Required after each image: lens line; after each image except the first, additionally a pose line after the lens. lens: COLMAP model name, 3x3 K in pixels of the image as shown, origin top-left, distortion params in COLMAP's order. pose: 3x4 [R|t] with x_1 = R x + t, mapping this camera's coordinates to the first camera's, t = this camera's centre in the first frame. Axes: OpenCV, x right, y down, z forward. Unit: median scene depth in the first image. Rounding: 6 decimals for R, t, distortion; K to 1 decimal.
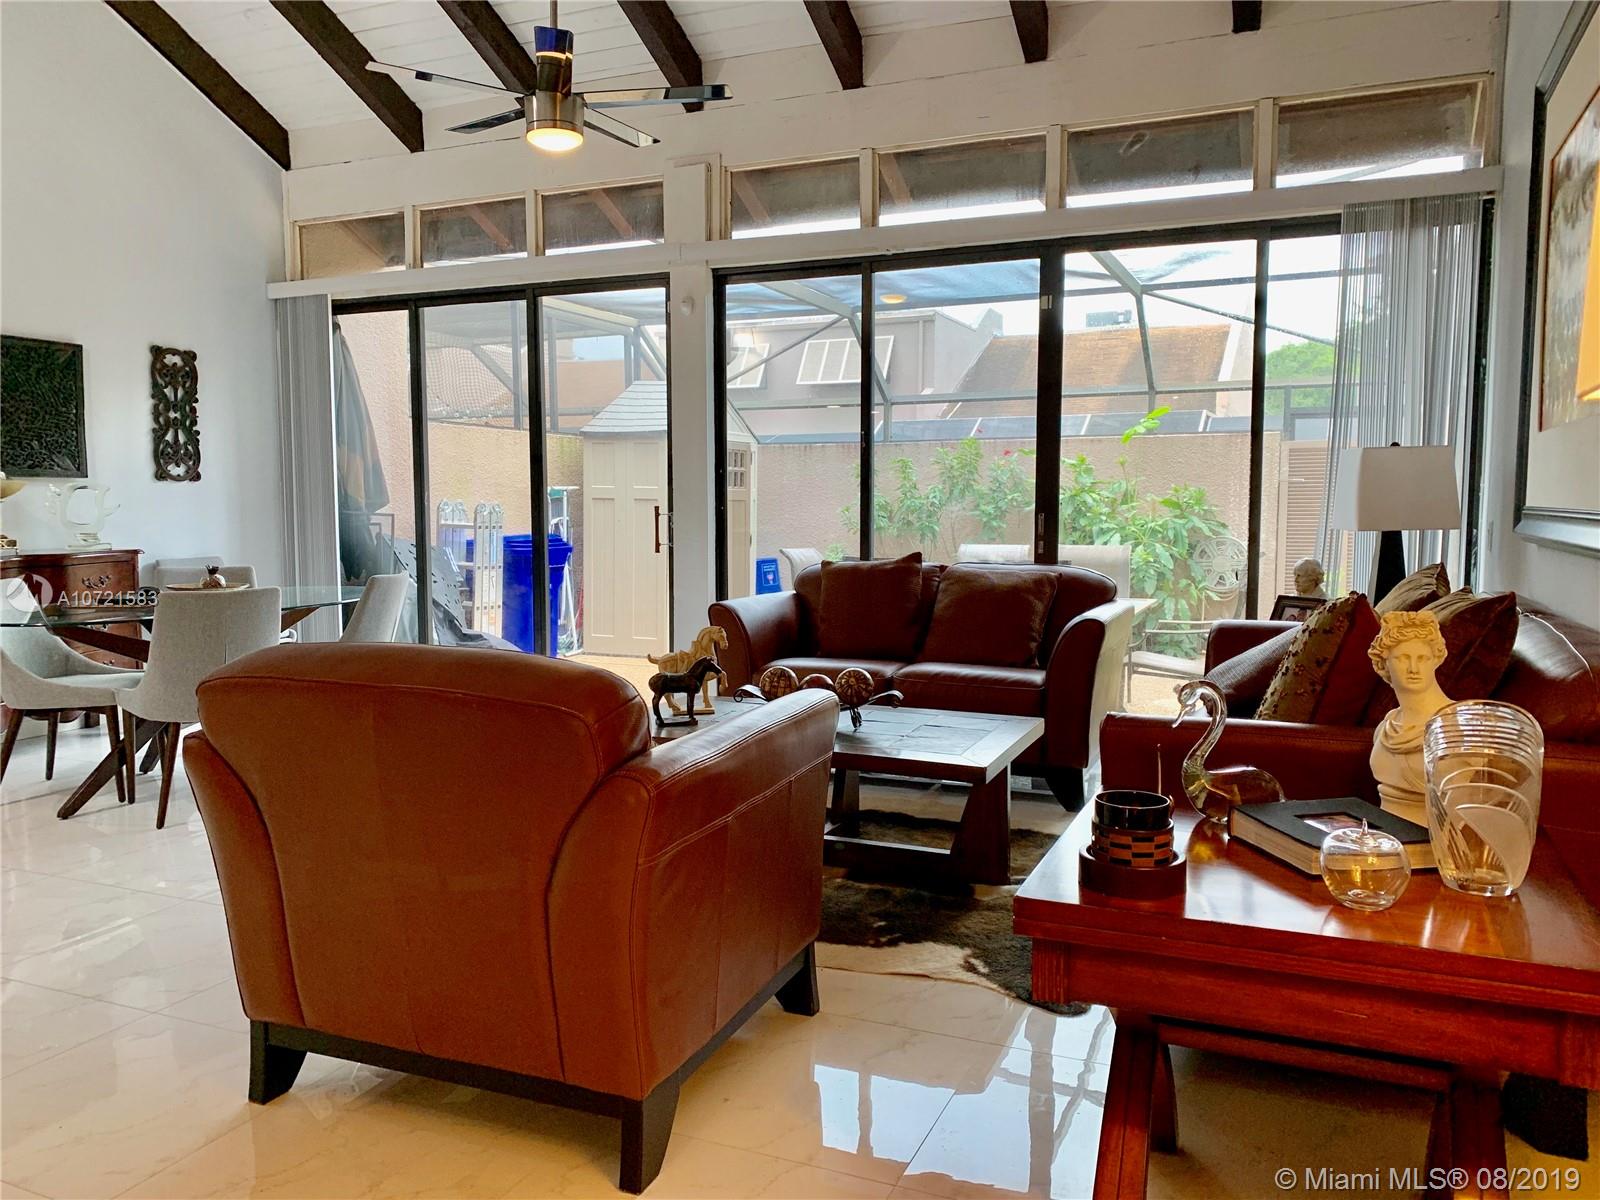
lens RADIAL K [[1175.5, 0, 800.0], [0, 1175.5, 600.0], [0, 0, 1]] dist [-0.026165, 0.001693]
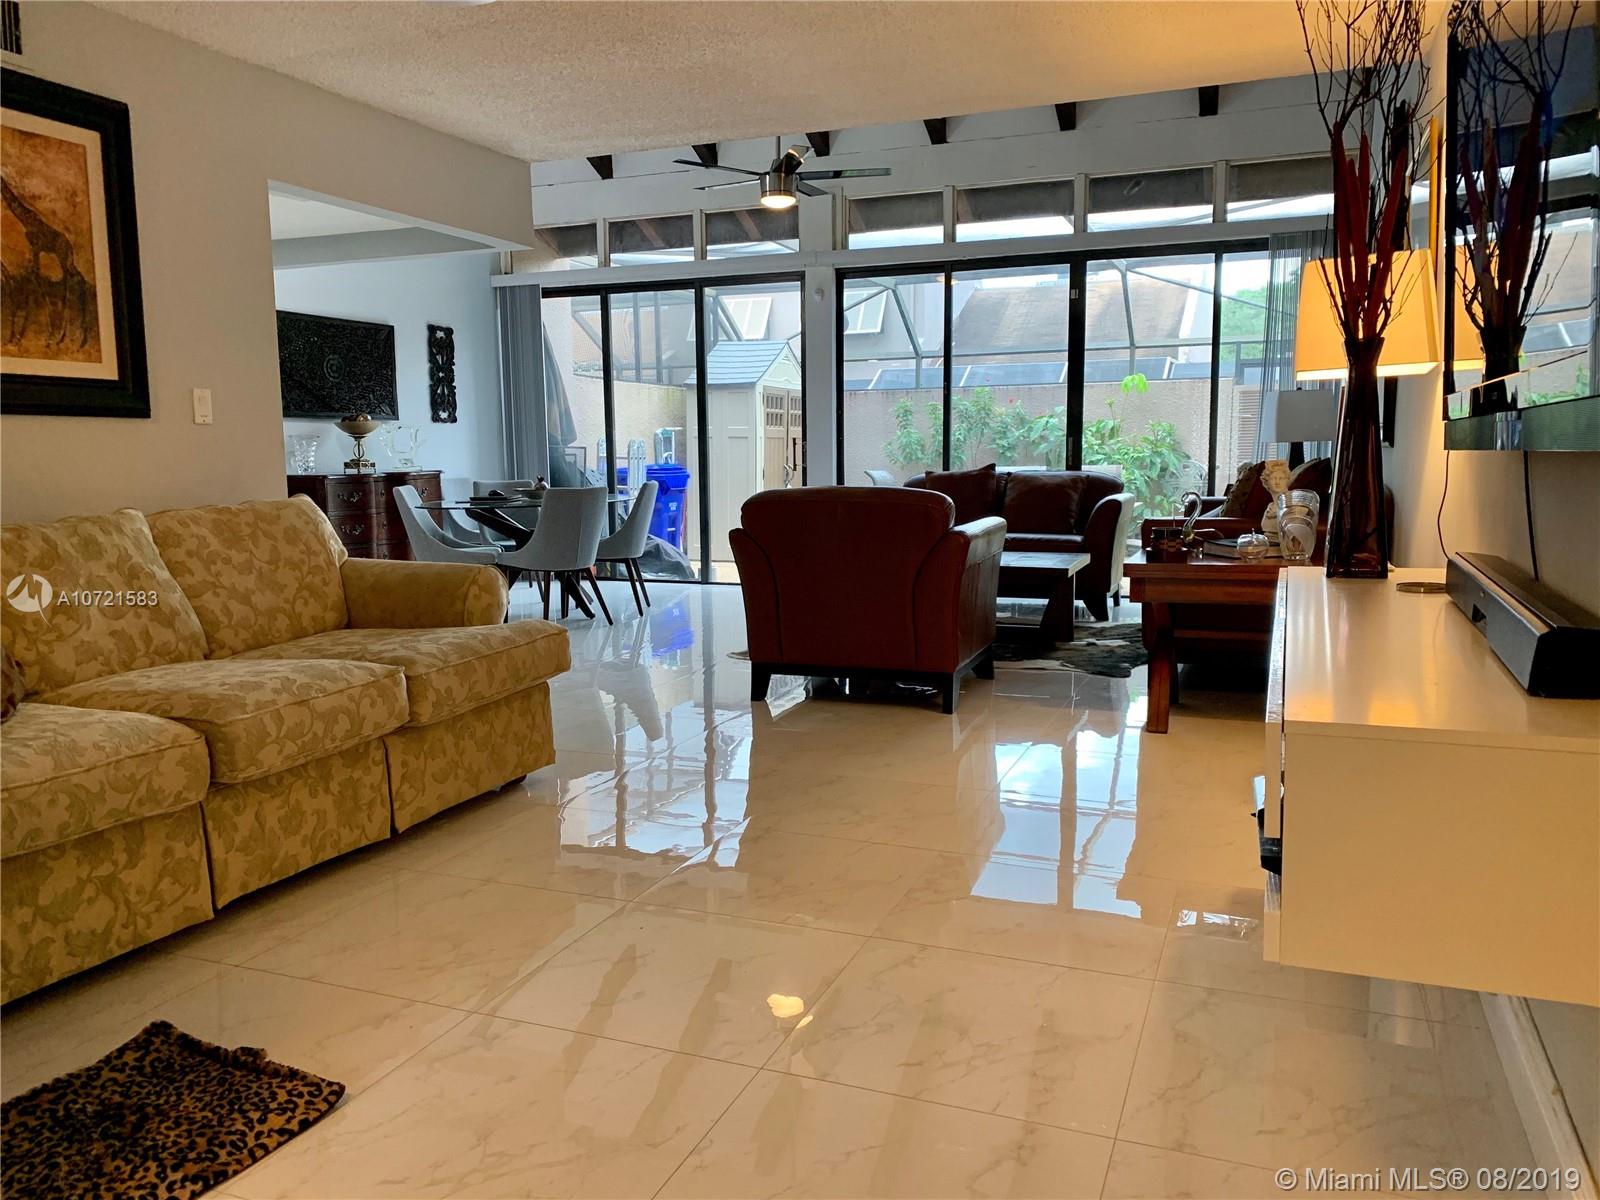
lens RADIAL K [[1211.1, 0, 791.0], [0, 1211.1, 593.0], [0, 0, 1]] dist [0.004970, 0.001077]
pose [[0.999307, -0.016097, 0.033549, -0.183977], [0.014948, 0.999303, 0.034200, 0.059263], [-0.034076, -0.033675, 0.998852, -0.476893]]
